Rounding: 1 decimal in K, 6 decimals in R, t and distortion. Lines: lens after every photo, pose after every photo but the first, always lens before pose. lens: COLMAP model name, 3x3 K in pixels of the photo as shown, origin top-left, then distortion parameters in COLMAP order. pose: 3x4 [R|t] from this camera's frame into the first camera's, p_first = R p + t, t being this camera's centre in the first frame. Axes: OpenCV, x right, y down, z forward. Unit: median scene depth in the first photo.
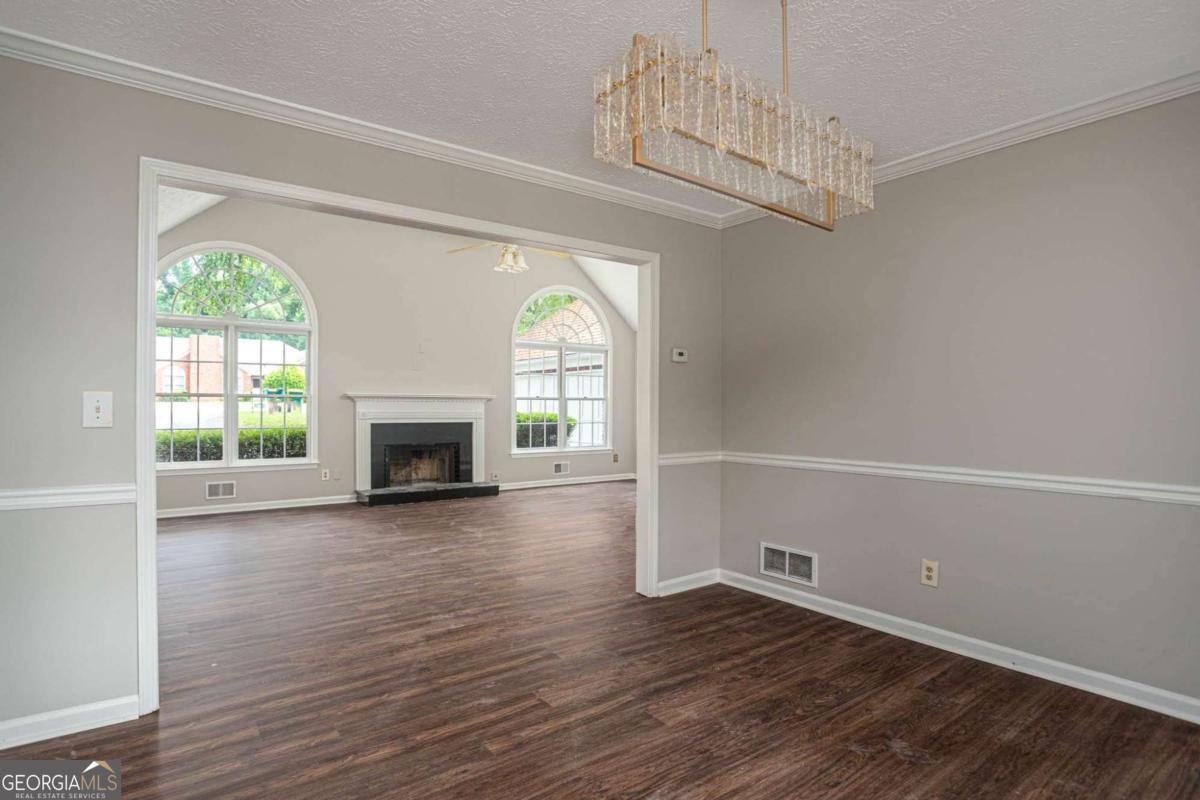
lens RADIAL K [[605.0, 0, 602.8], [0, 605.0, 401.7], [0, 0, 1]] dist [-0.035877, 0.005592]
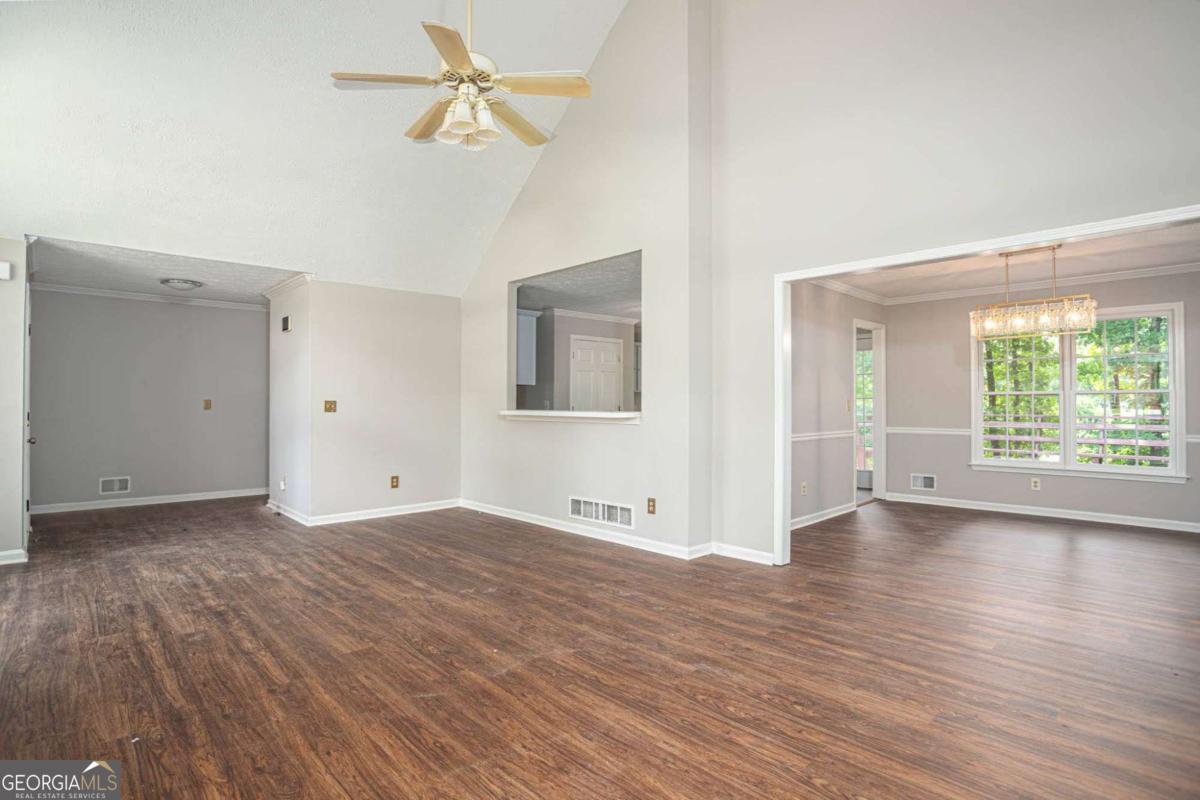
lens RADIAL K [[605.0, 0, 602.7], [0, 605.0, 404.9], [0, 0, 1]] dist [-0.035877, 0.005592]
pose [[-0.138326, 0.003808, 0.990379, -0.601985], [-0.002676, 0.999988, -0.004218, 0.007619], [-0.990383, -0.003234, -0.138314, 0.864469]]
